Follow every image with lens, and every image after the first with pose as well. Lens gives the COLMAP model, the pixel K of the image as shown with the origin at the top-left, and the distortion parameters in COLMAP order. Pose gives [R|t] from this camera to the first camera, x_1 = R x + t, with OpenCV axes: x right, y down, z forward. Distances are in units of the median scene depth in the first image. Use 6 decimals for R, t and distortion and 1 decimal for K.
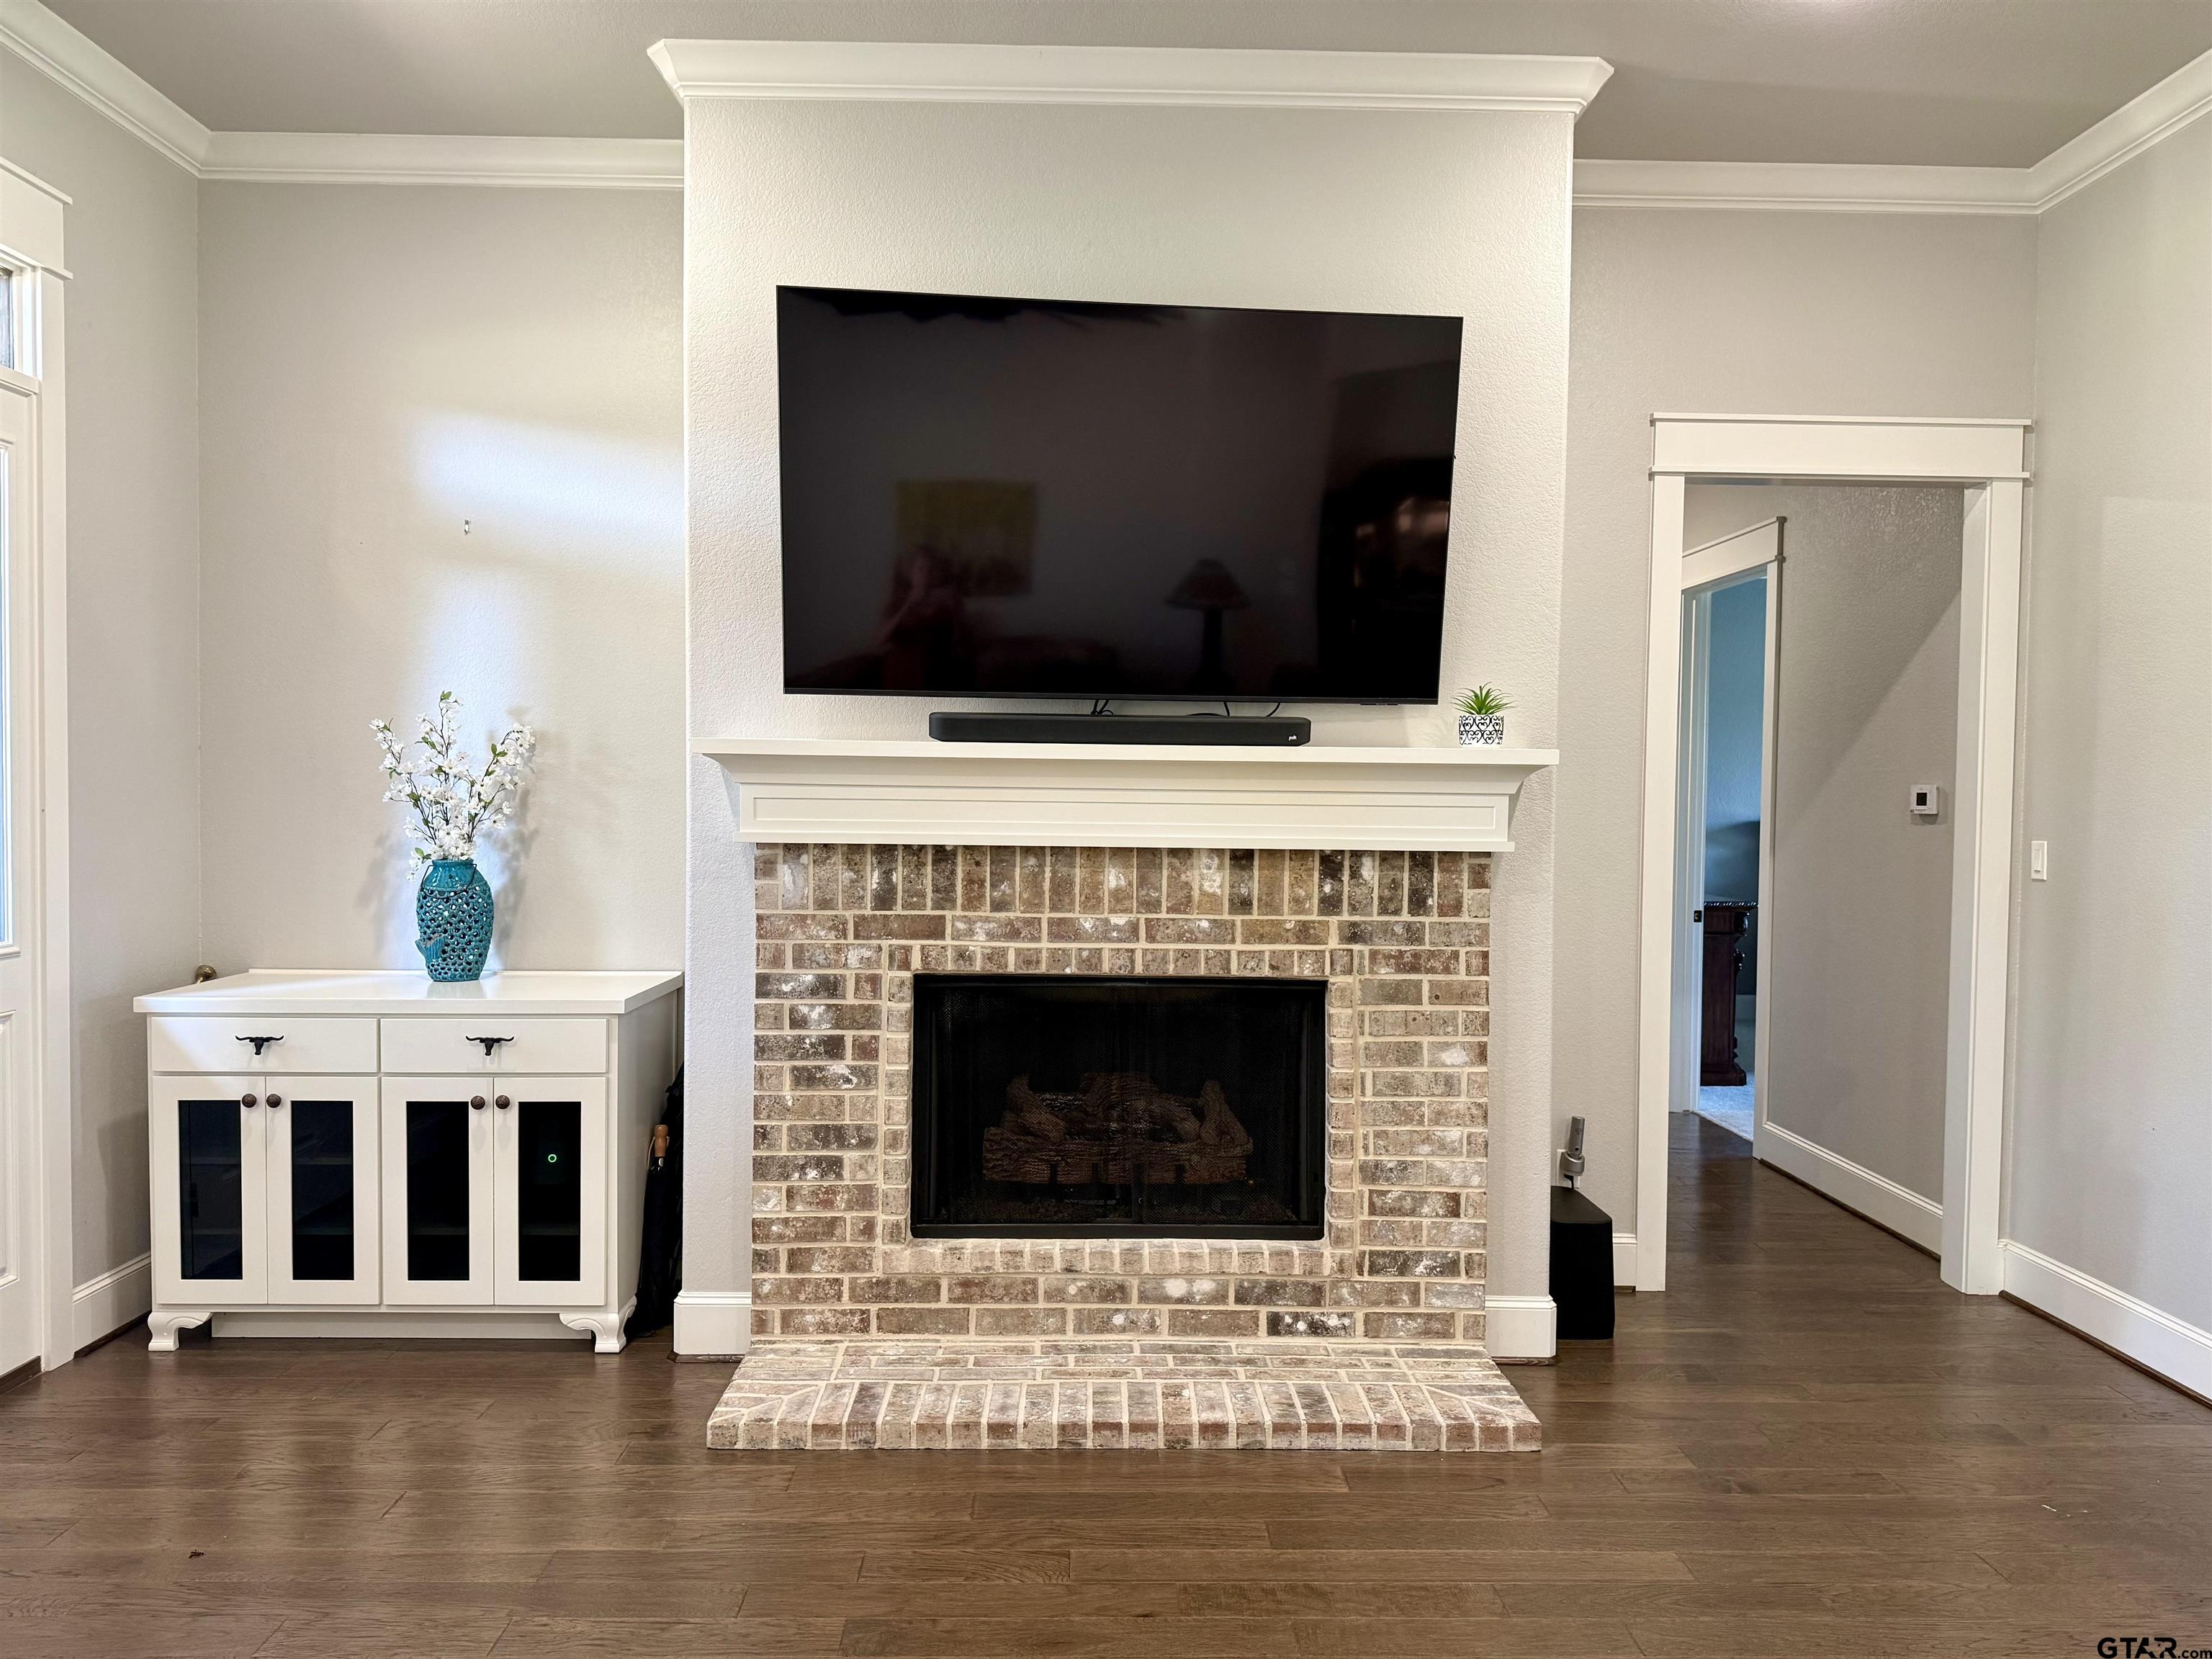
lens RADIAL K [[1546.6, 0, 1088.0], [0, 1546.6, 830.3], [0, 0, 1]] dist [0.084611, -0.114981]
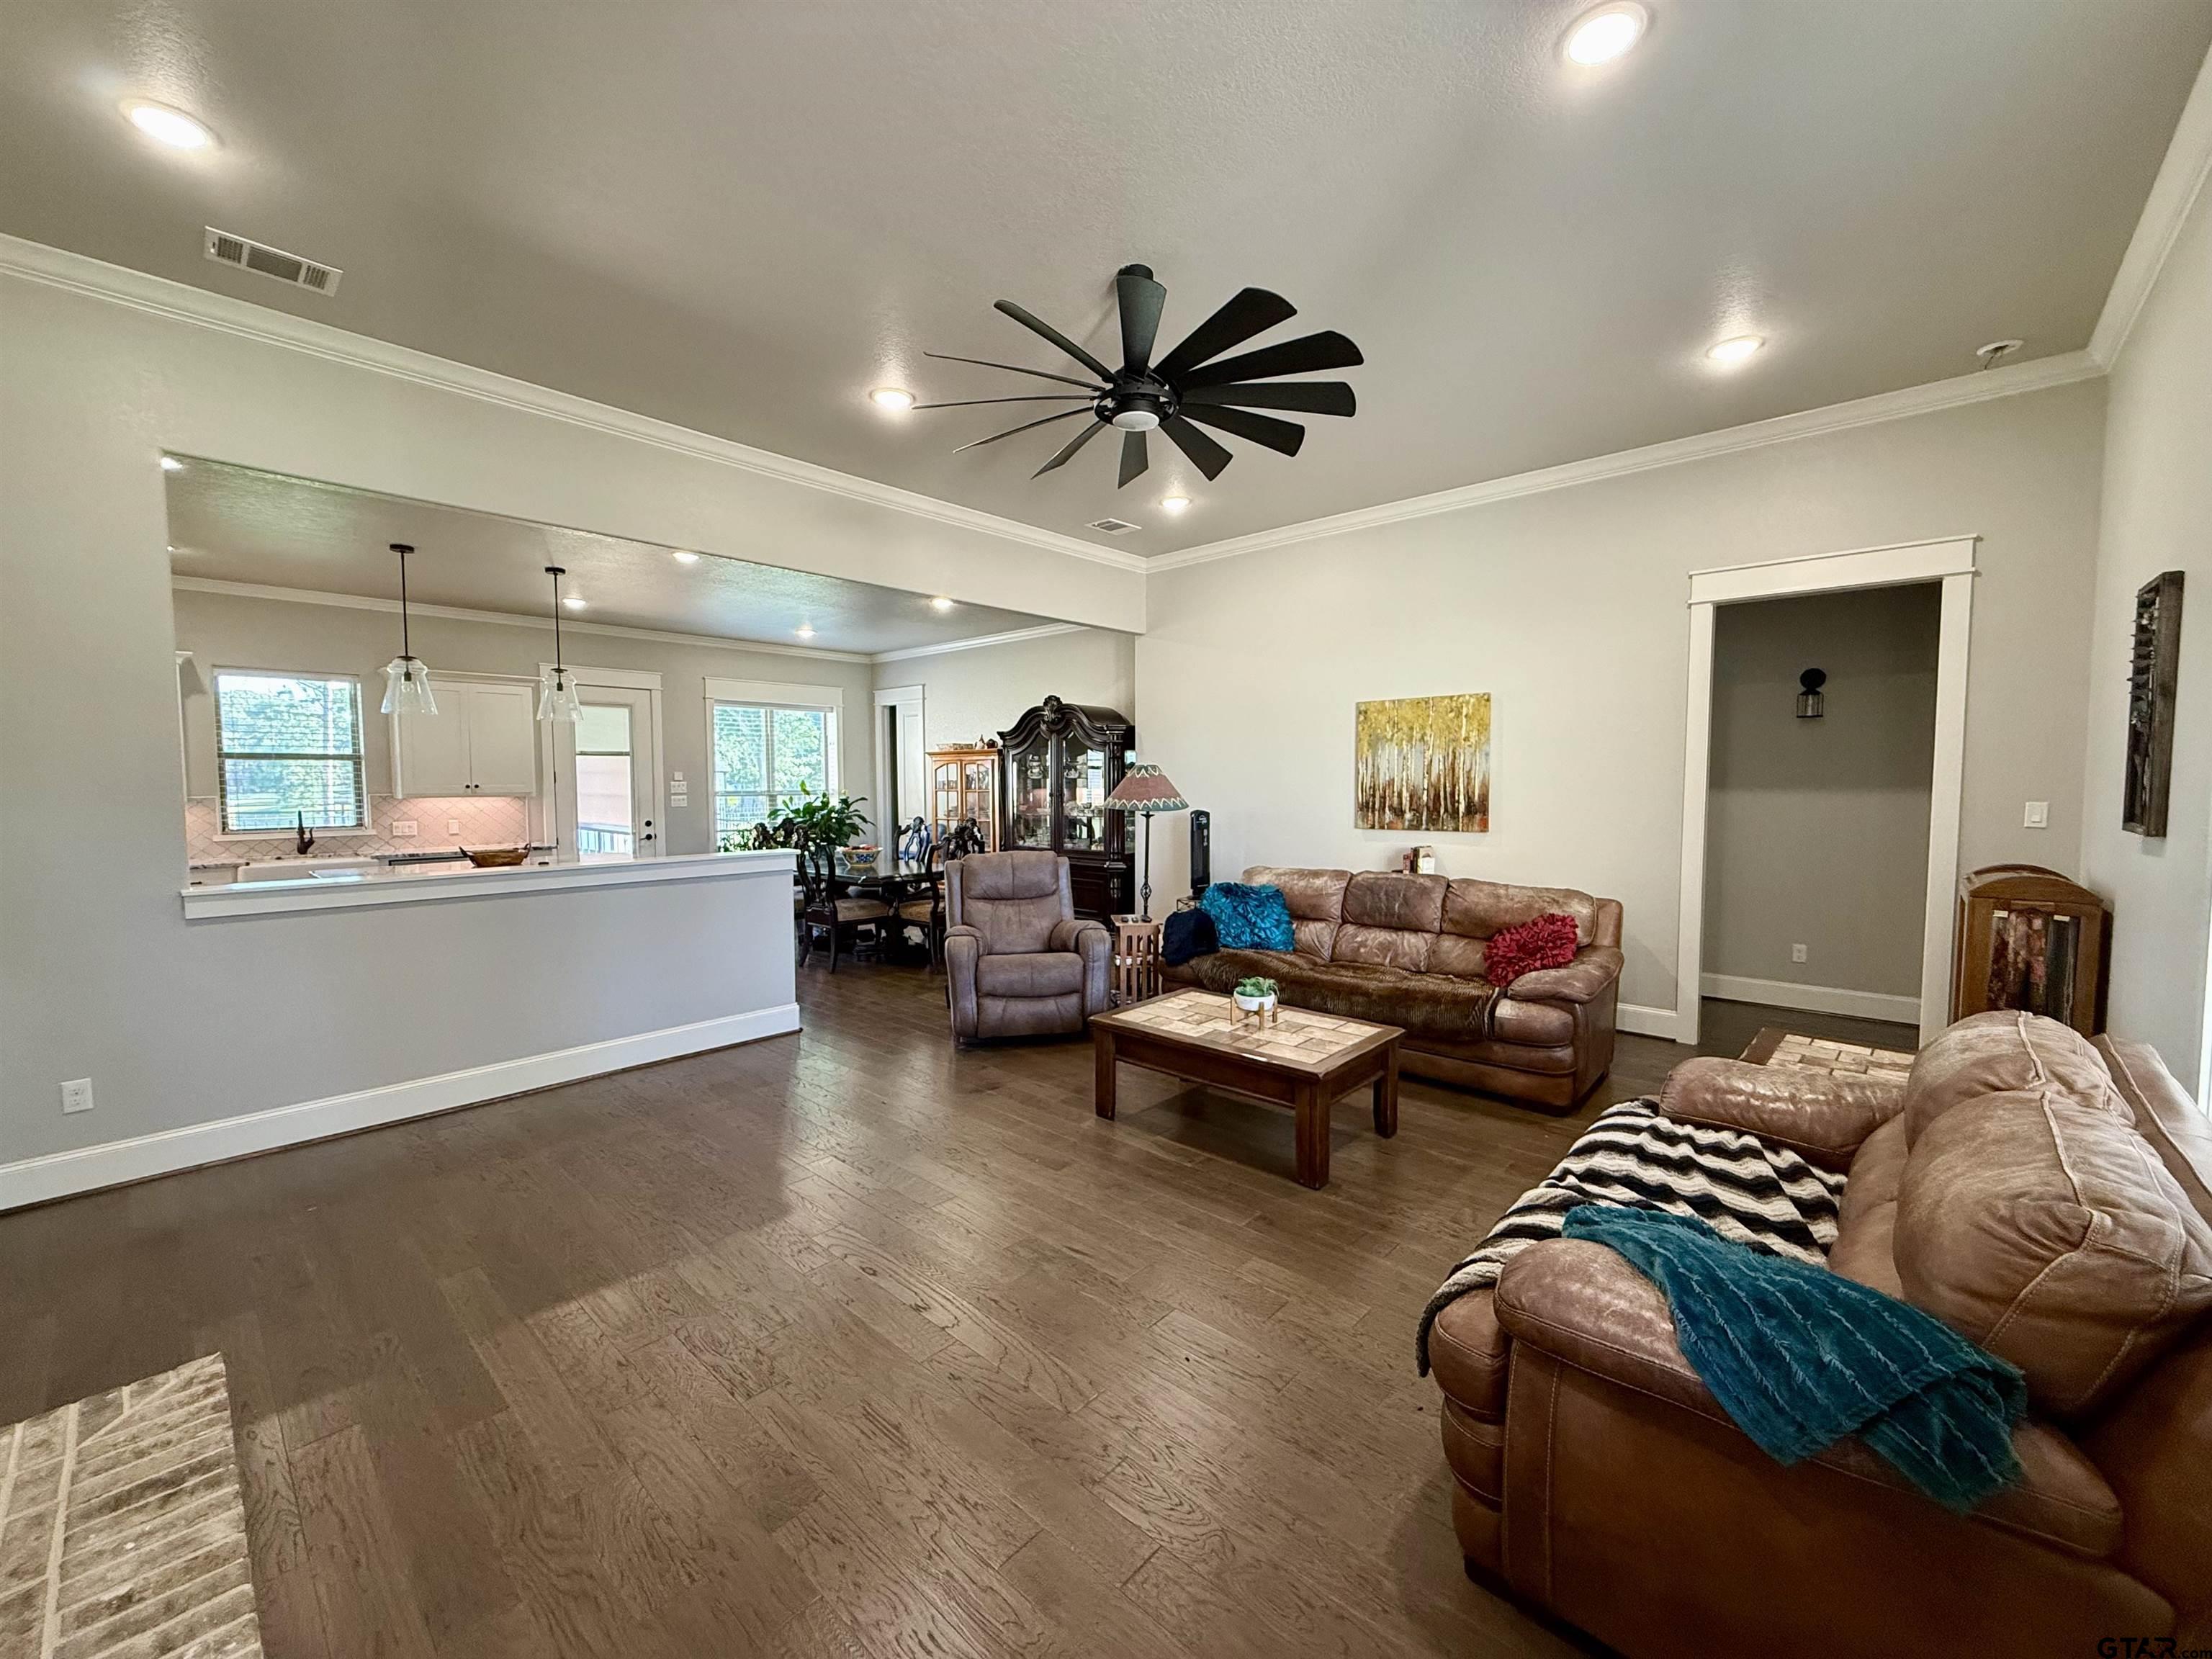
lens RADIAL K [[881.8, 0, 1101.4], [0, 881.8, 826.9], [0, 0, 1]] dist [0.000249, -0.000248]
pose [[-0.721988, -0.049646, 0.690123, -0.513750], [0.011213, 0.996452, 0.083413, -0.035246], [-0.691815, 0.067961, -0.718869, 0.880916]]
